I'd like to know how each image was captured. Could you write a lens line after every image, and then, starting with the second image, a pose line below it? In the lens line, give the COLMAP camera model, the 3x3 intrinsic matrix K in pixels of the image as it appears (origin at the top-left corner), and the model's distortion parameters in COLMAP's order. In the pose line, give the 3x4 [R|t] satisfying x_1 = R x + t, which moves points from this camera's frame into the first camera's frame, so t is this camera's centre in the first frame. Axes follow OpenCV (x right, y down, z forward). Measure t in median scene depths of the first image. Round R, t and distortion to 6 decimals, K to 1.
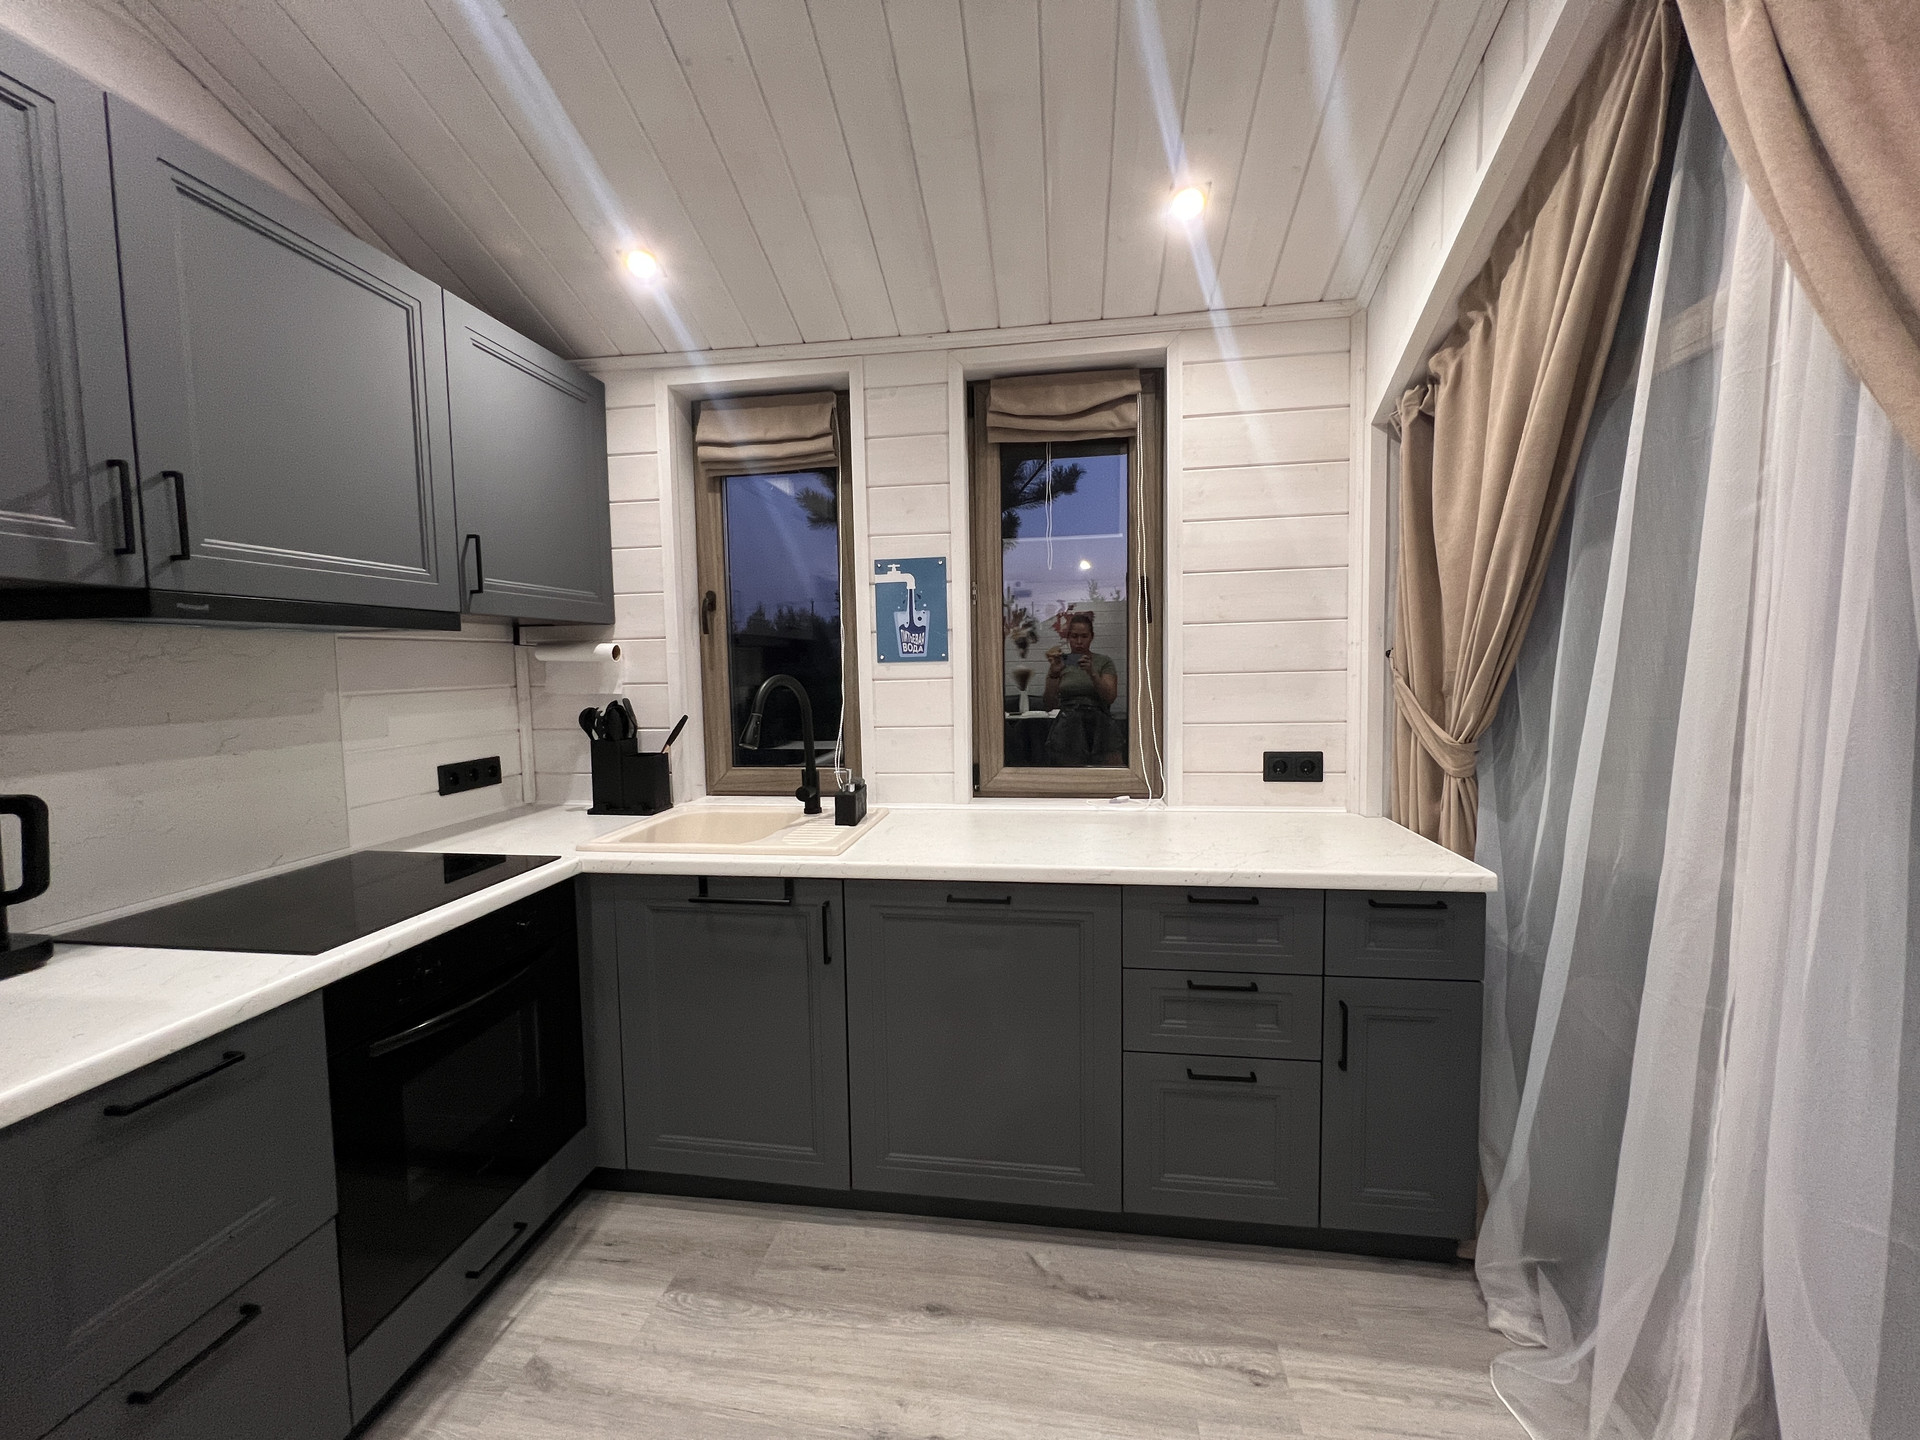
lens RADIAL K [[765.7, 0, 954.8], [0, 765.7, 714.2], [0, 0, 1]] dist [-0.001236, 0.000542]
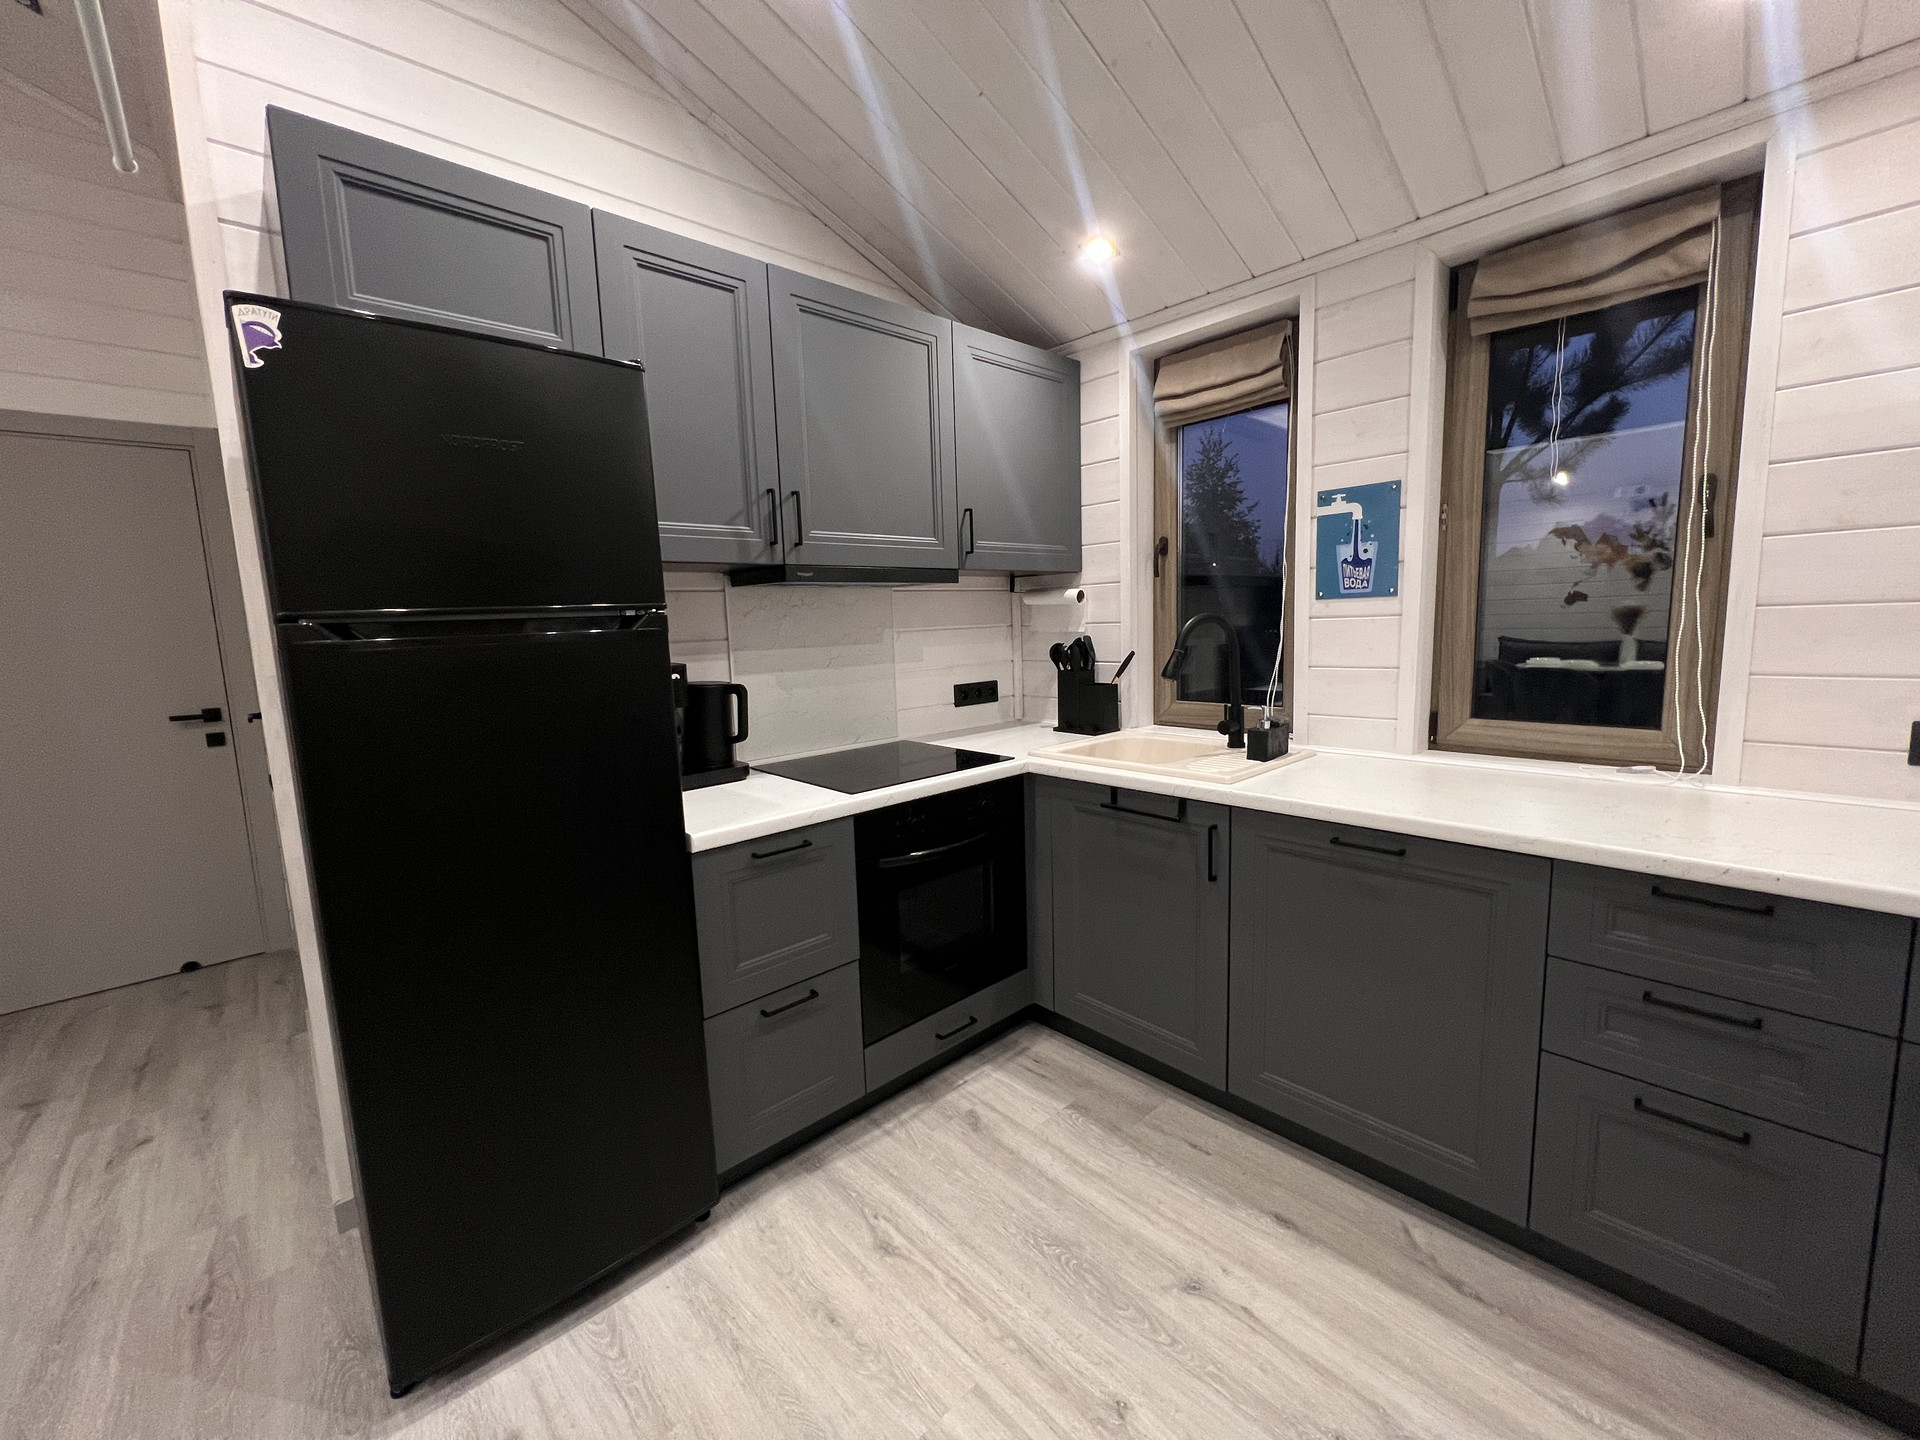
lens RADIAL K [[765.7, 0, 956.3], [0, 765.7, 713.0], [0, 0, 1]] dist [-0.001236, 0.000542]
pose [[0.778503, 0.069111, -0.623824, 0.196101], [-0.024010, 0.996471, 0.080433, 0.010174], [0.627181, -0.047639, 0.777415, -0.052027]]
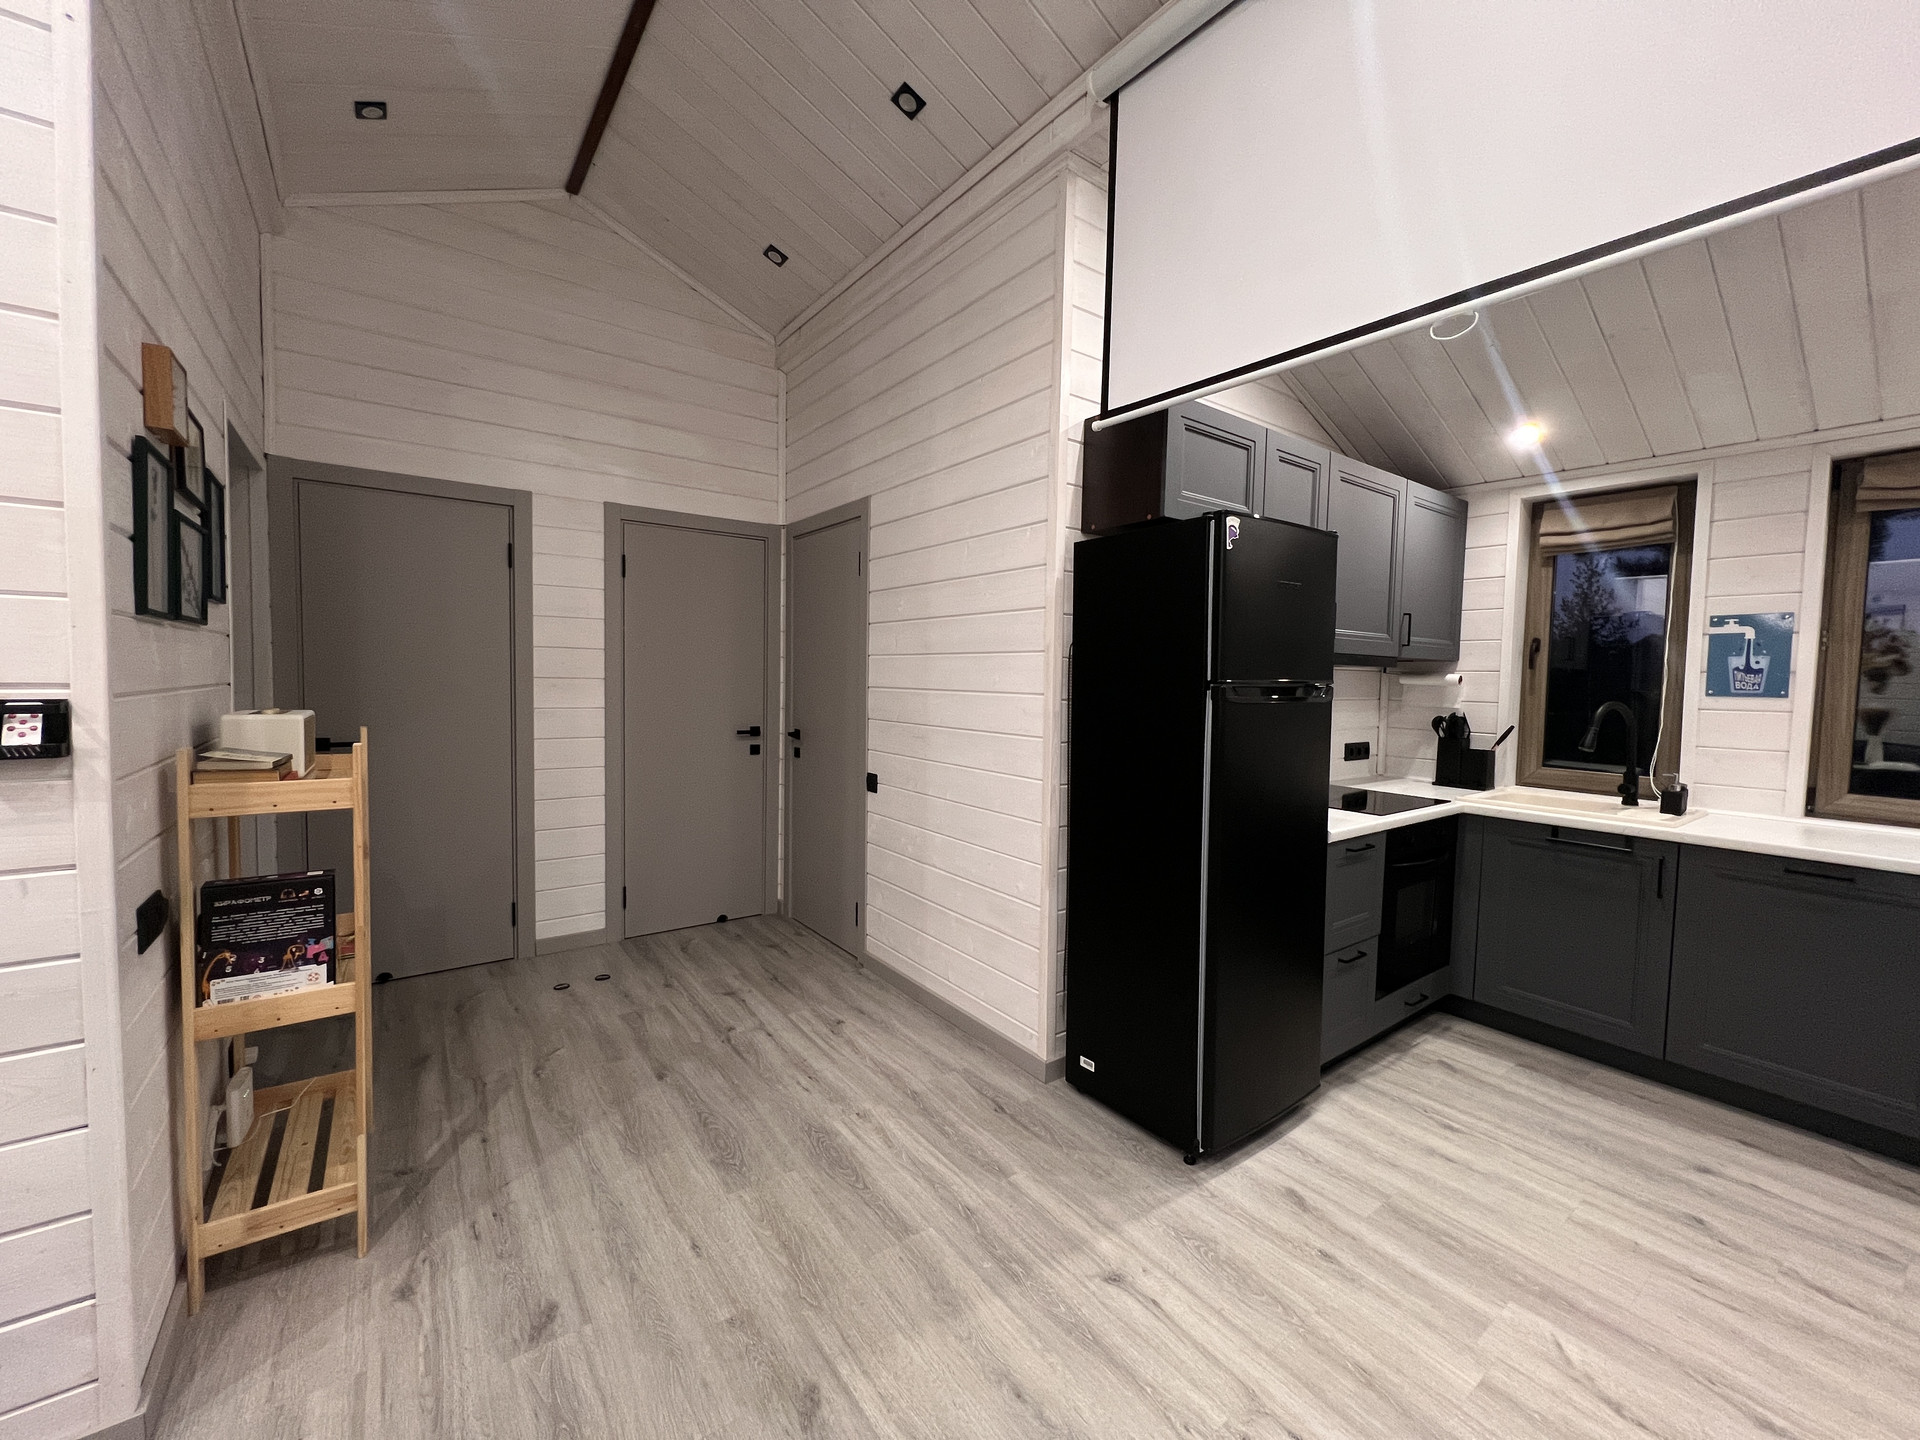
lens RADIAL K [[765.7, 0, 954.8], [0, 765.7, 714.1], [0, 0, 1]] dist [-0.001236, 0.000542]
pose [[0.705702, 0.068096, -0.705229, -0.101755], [-0.081475, 0.996567, 0.014698, 0.055775], [0.703808, 0.047086, 0.708828, -0.958773]]
